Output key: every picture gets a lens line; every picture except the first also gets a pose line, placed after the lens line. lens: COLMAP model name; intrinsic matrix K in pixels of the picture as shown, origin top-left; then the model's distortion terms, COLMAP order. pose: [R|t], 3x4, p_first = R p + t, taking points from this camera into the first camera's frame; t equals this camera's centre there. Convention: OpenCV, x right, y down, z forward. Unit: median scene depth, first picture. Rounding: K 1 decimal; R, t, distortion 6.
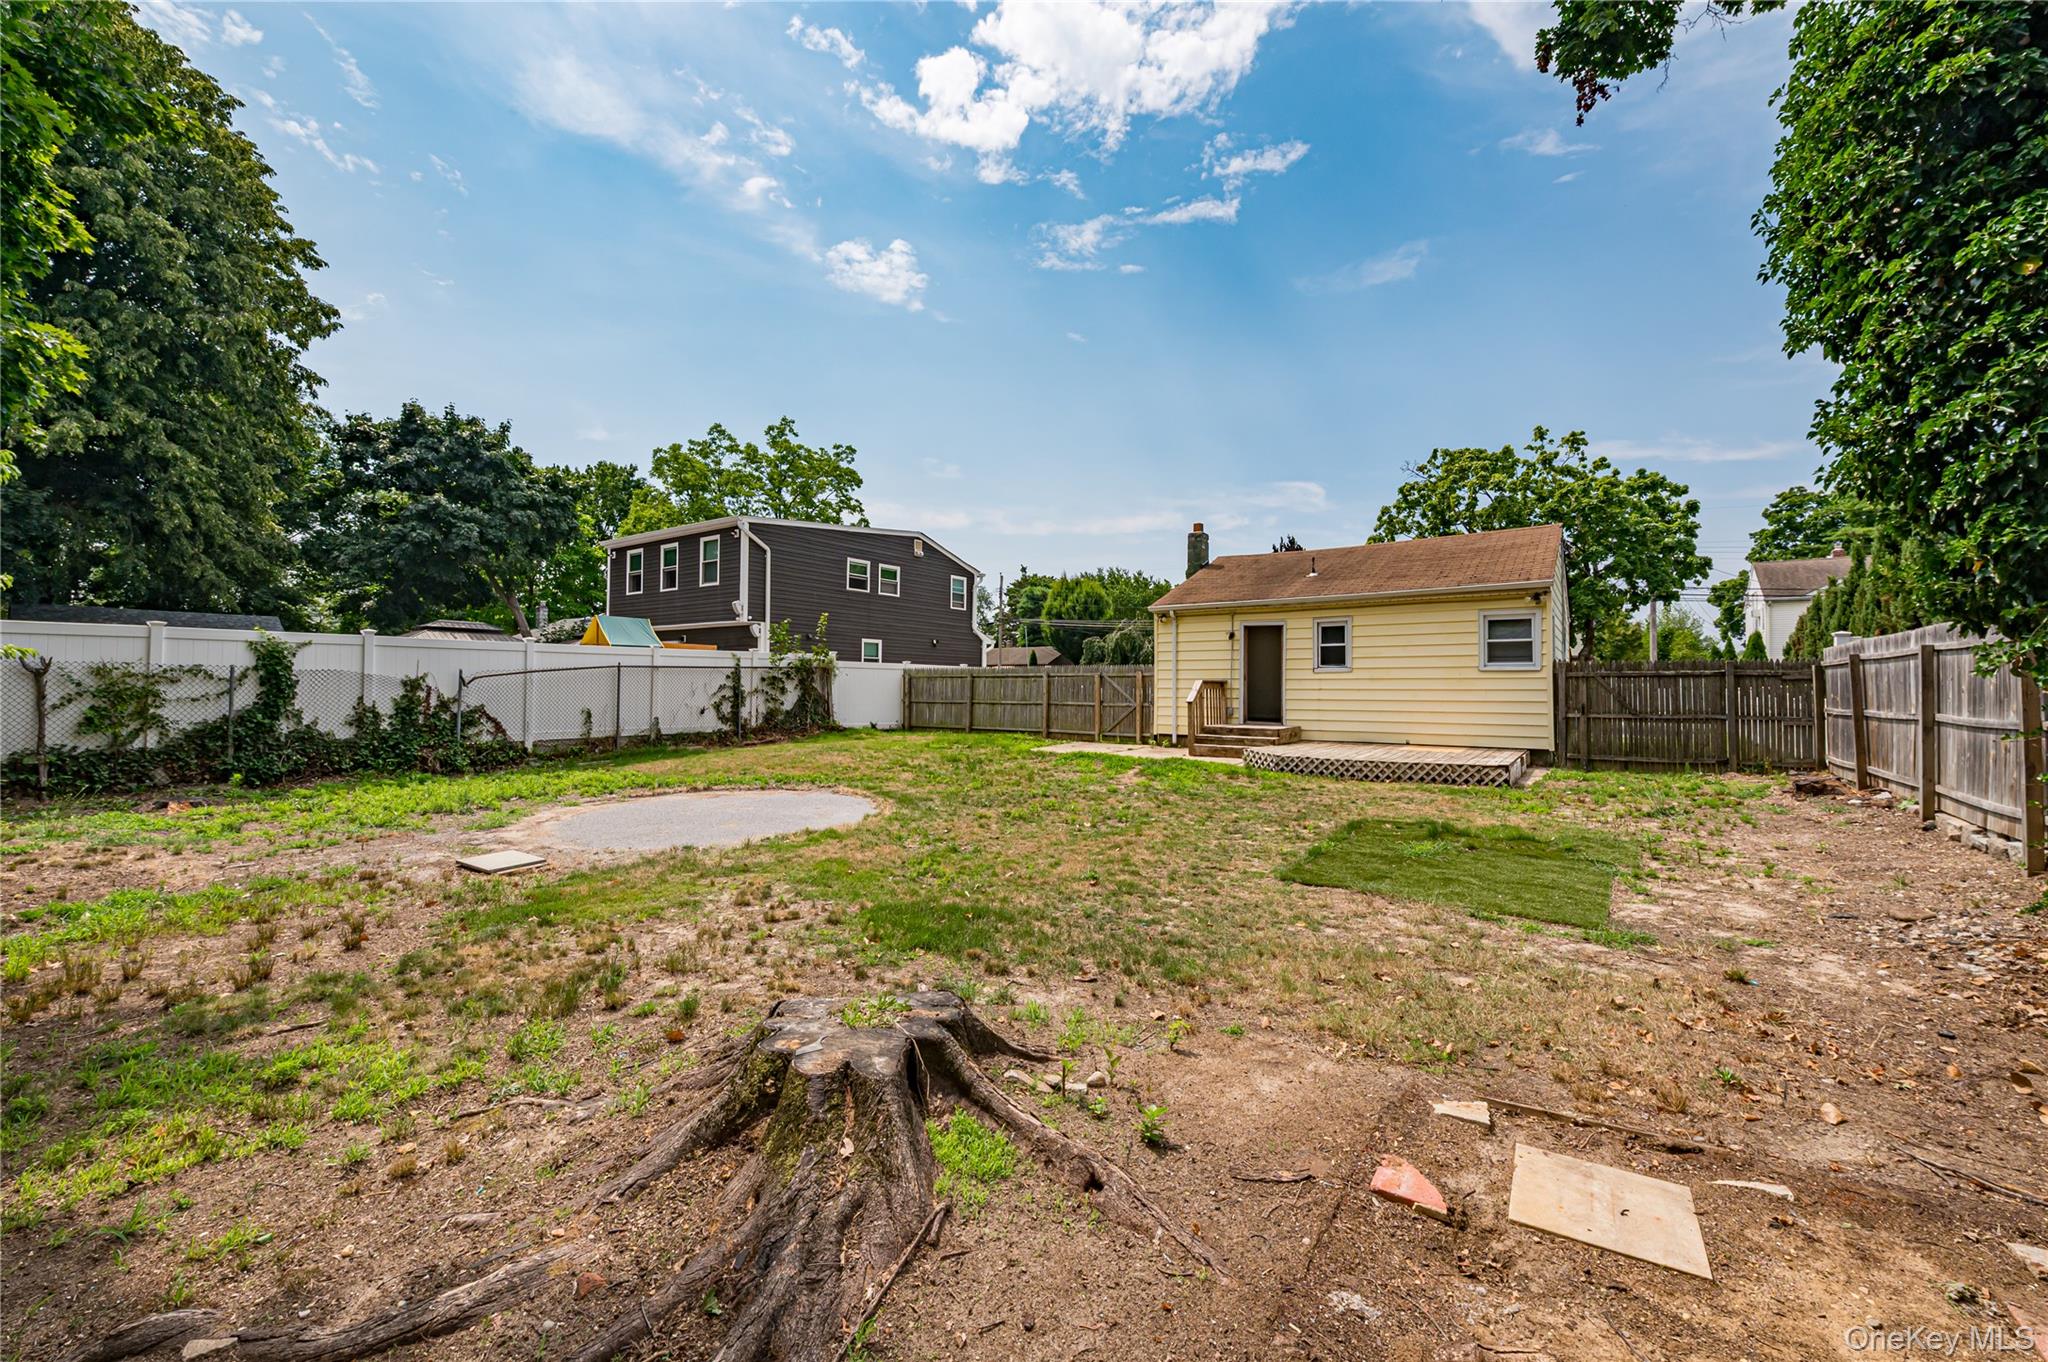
lens RADIAL K [[801.9, 0, 1025.1], [0, 801.9, 680.1], [0, 0, 1]] dist [0.002020, -0.001108]
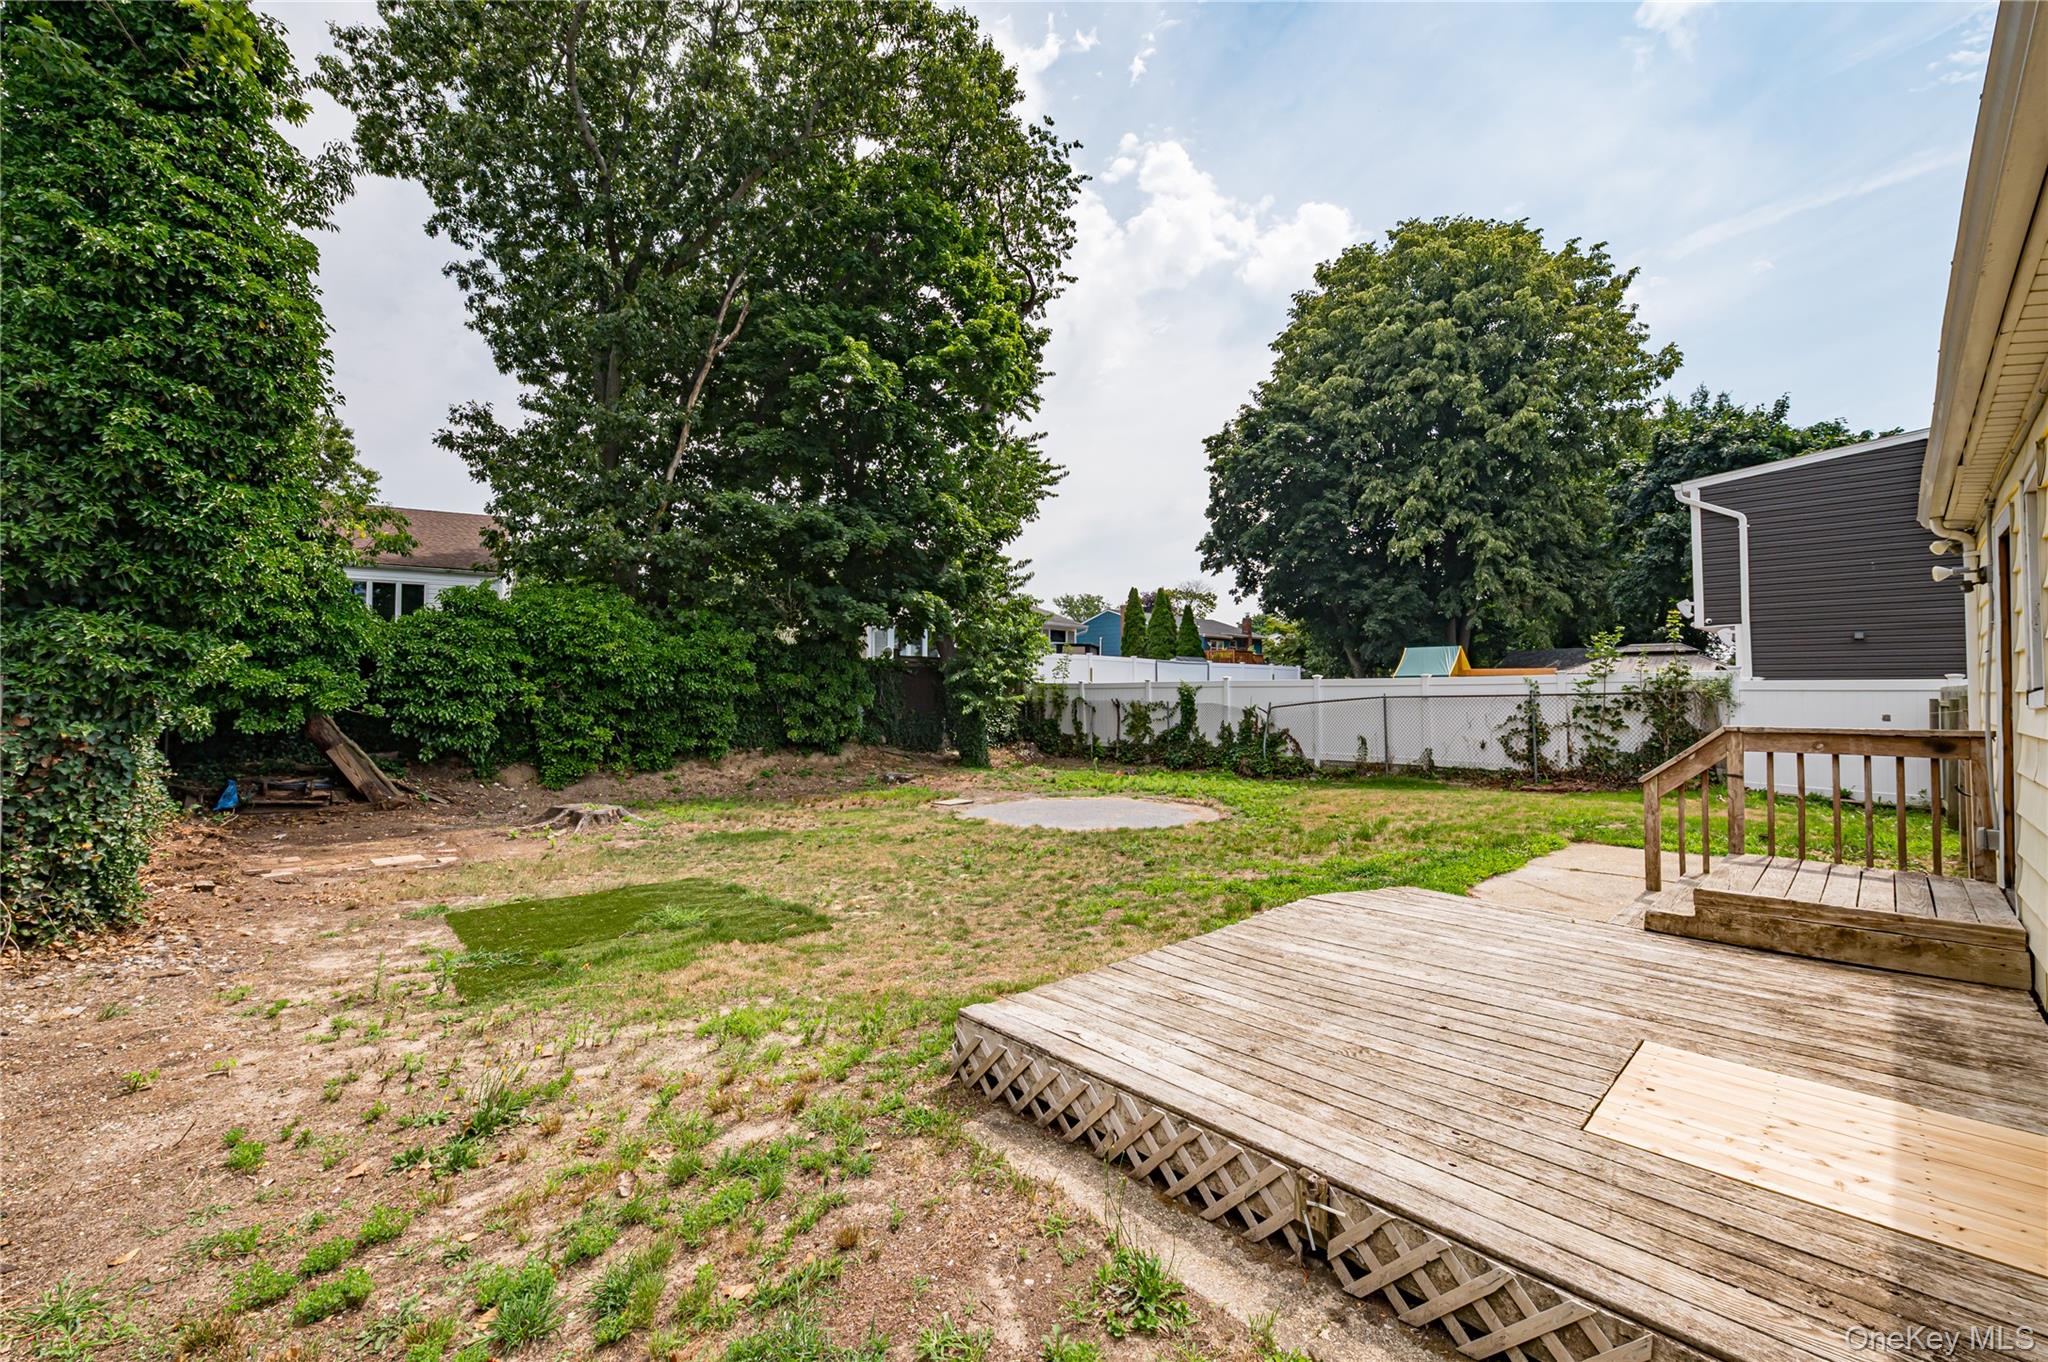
lens RADIAL K [[801.9, 0, 1023.7], [0, 801.9, 685.7], [0, 0, 1]] dist [0.002020, -0.001108]
pose [[-0.178055, -0.021799, -0.983779, 0.628323], [0.004211, 0.999729, -0.022914, -0.010195], [0.984012, -0.008223, -0.177915, 0.729138]]
